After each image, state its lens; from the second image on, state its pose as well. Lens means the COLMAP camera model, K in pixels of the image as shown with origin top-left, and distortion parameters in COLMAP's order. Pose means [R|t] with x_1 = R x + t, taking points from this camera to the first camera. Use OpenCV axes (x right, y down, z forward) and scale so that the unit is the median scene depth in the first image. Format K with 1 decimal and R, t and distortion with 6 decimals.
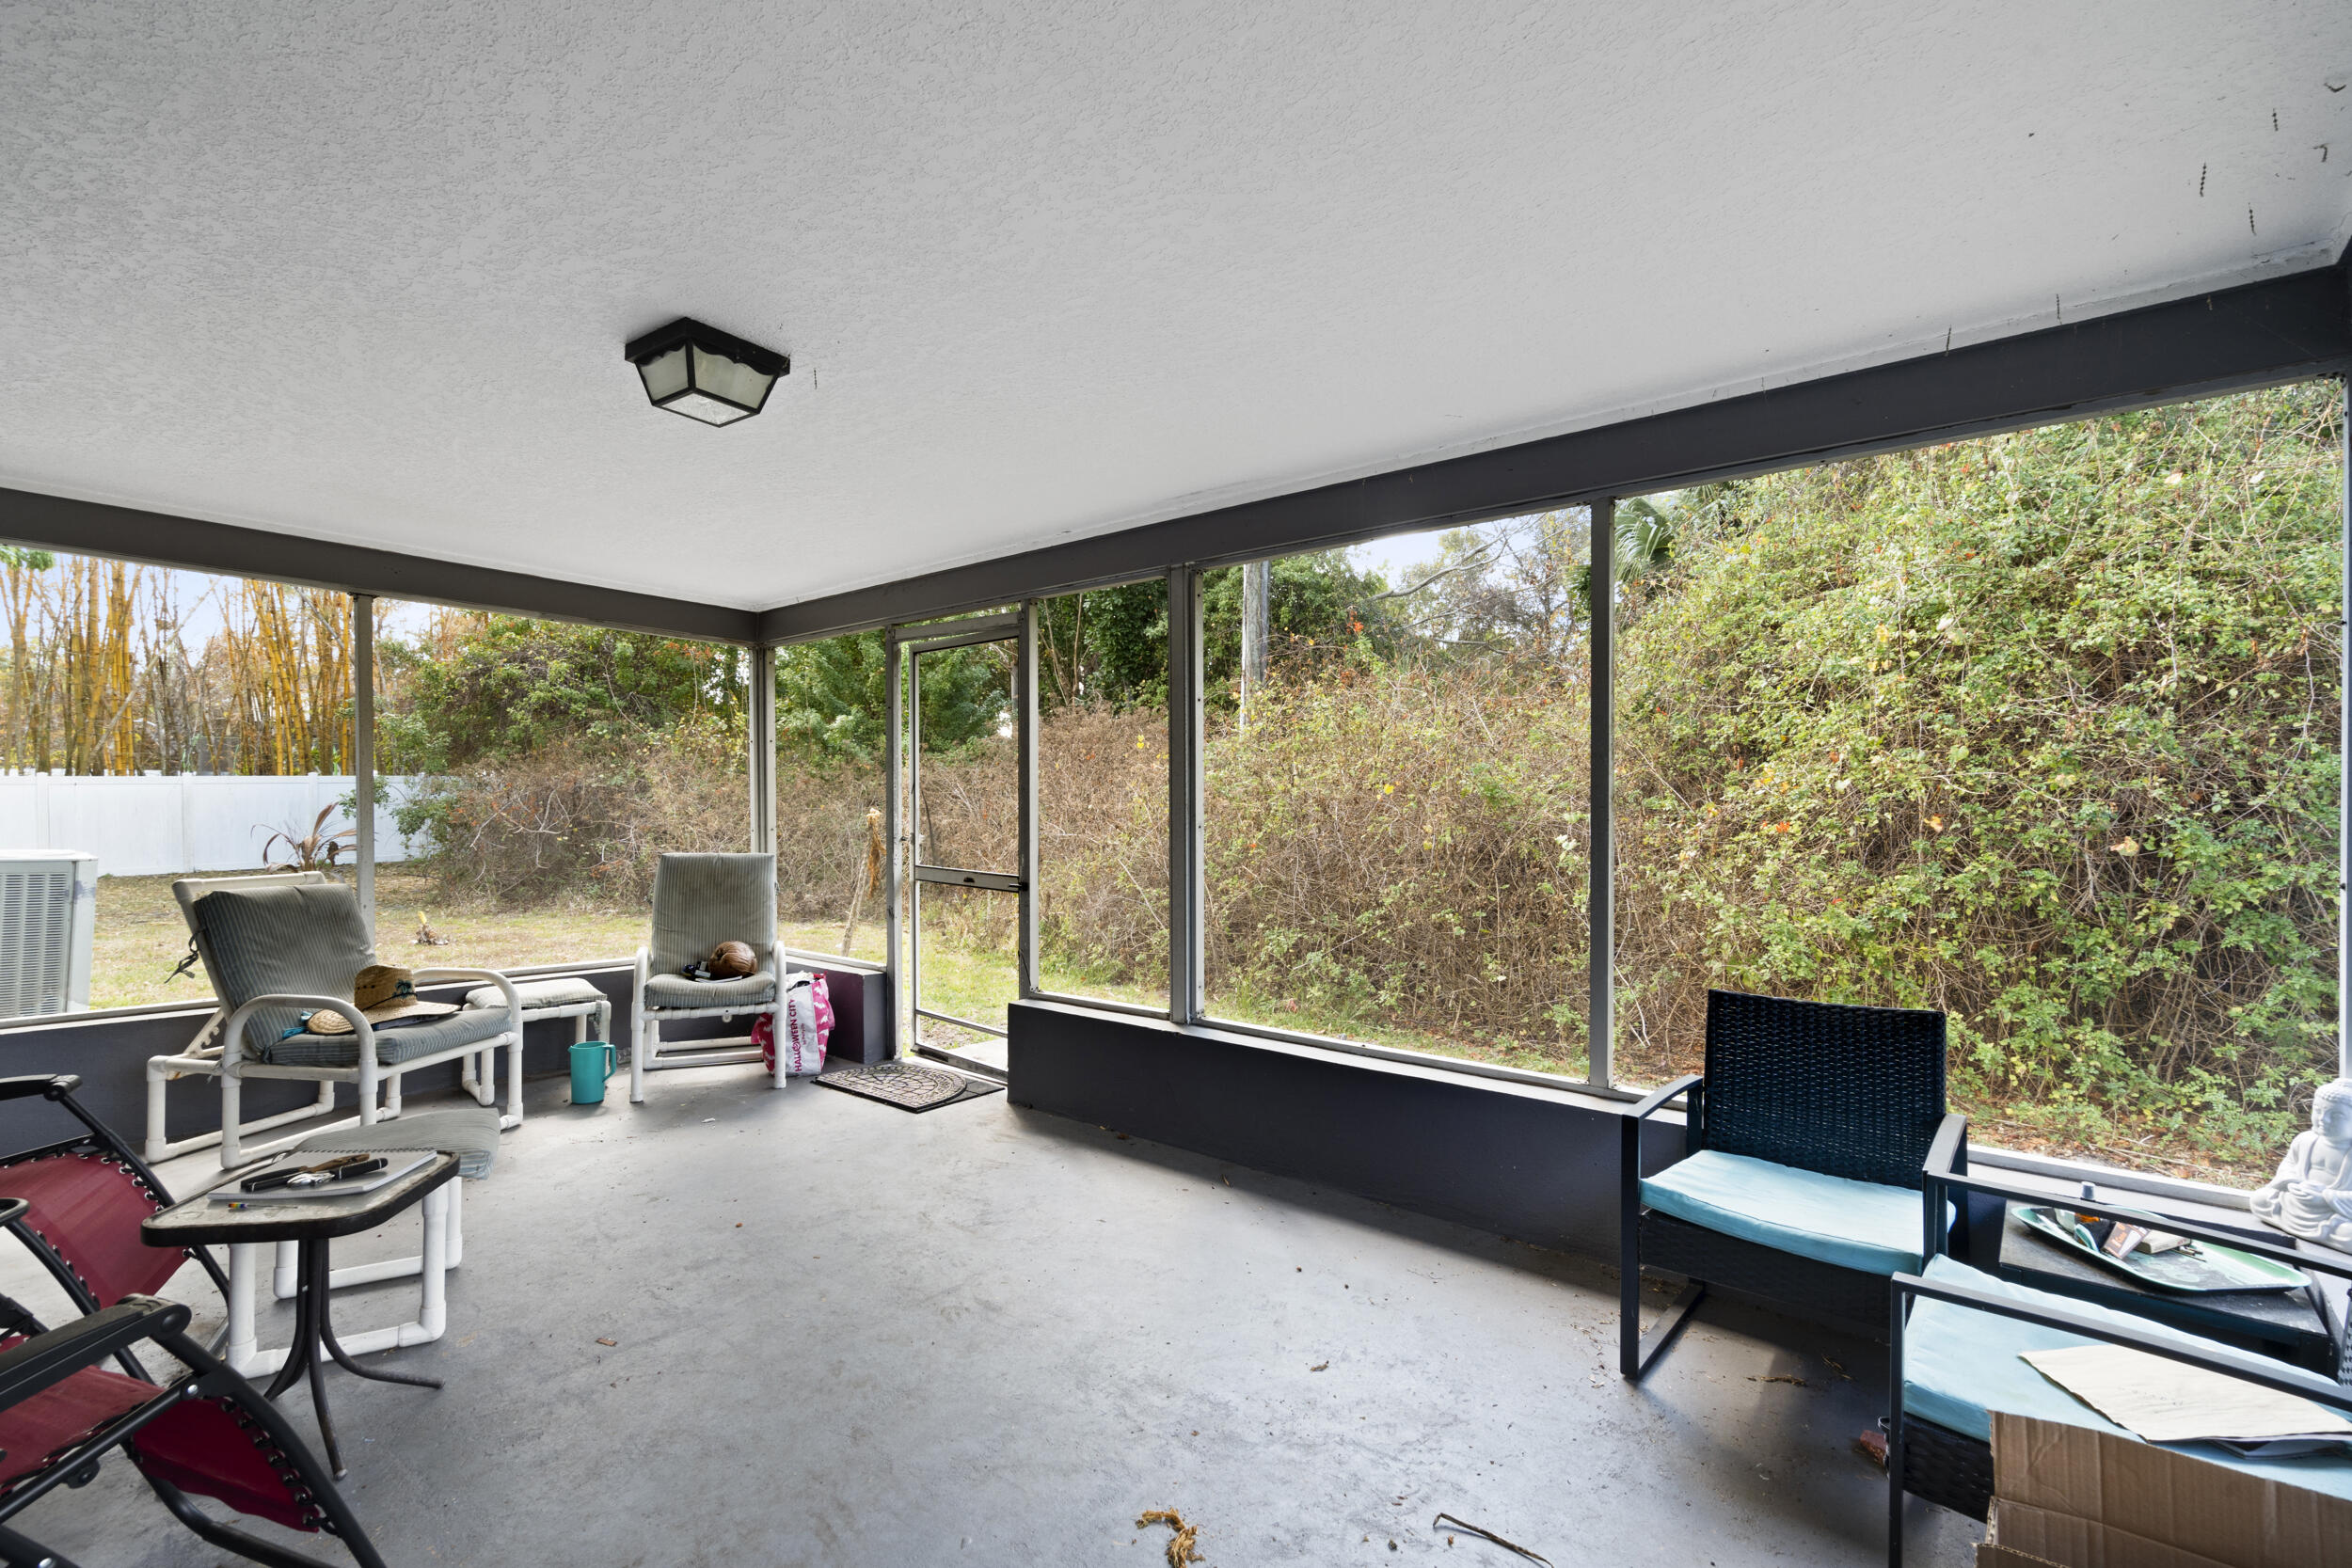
lens RADIAL K [[1068.6, 0, 1178.5], [0, 1068.6, 758.7], [0, 0, 1]] dist [-0.003229, 0.000047]
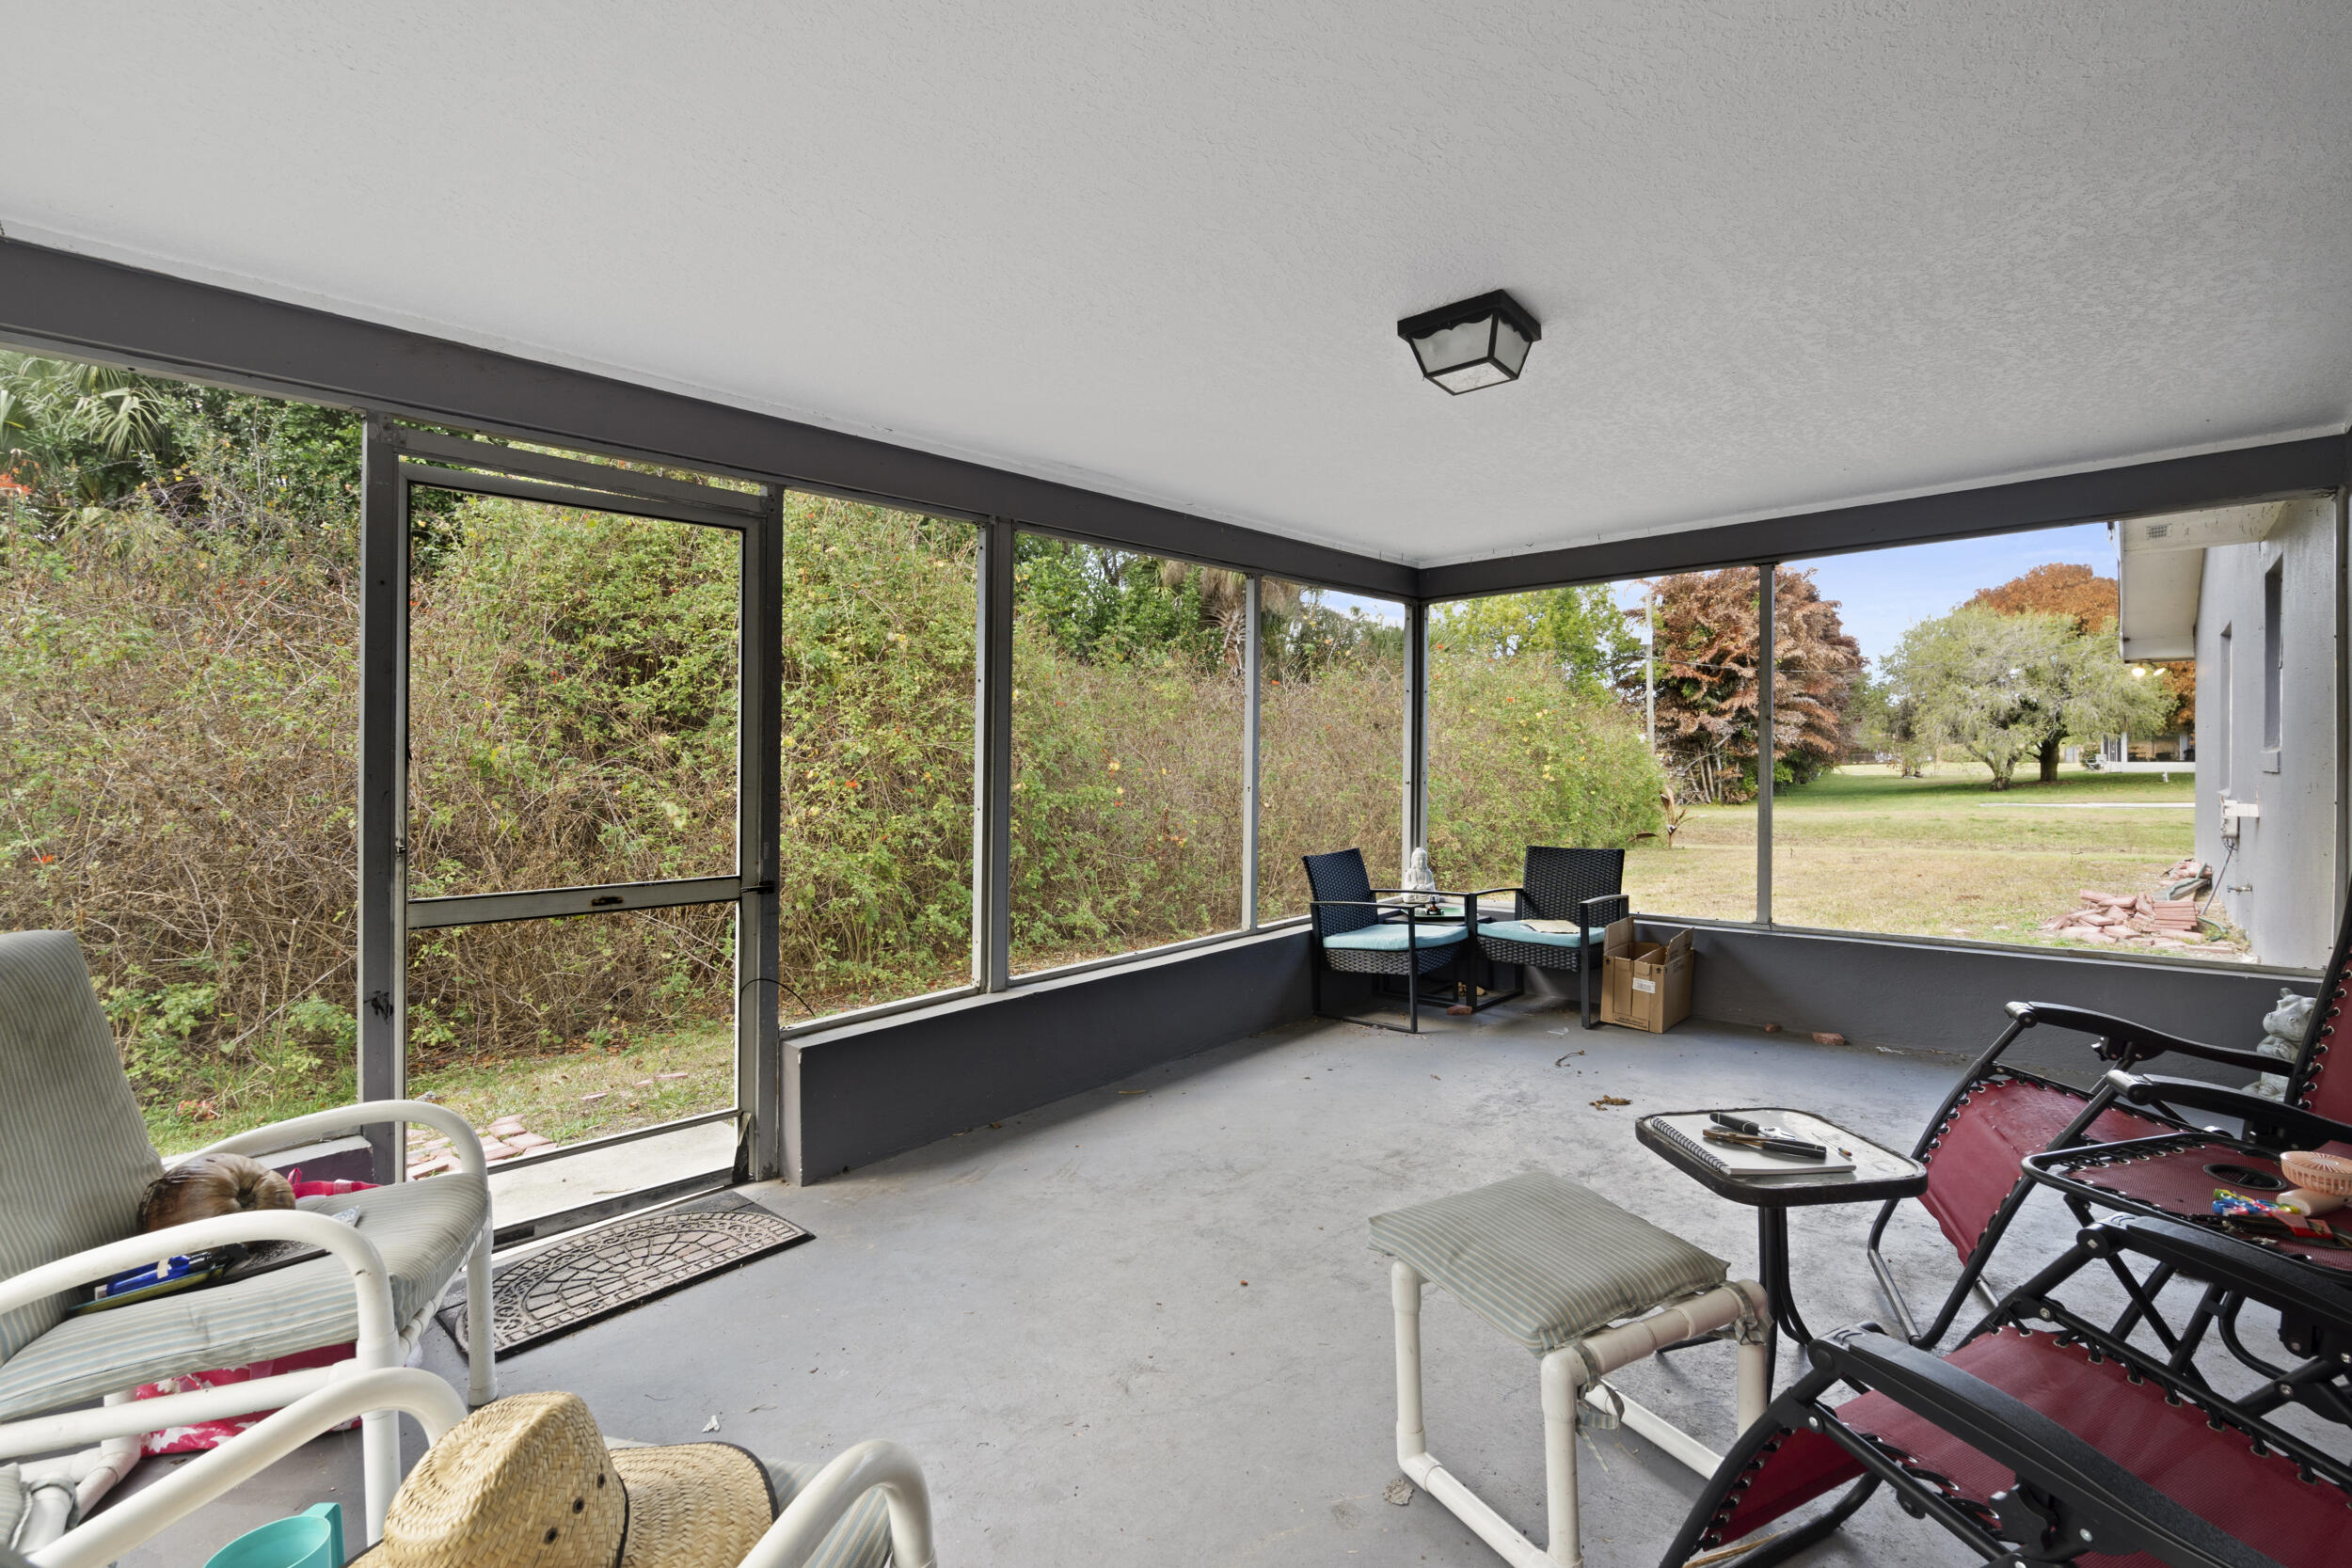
lens RADIAL K [[1068.6, 0, 1178.5], [0, 1068.6, 758.7], [0, 0, 1]] dist [-0.003229, 0.000047]
pose [[0.036942, -0.005678, 0.999301, -1.112972], [-0.019008, 0.999799, 0.006383, 0.033011], [-0.999137, -0.019230, 0.036826, 0.938473]]
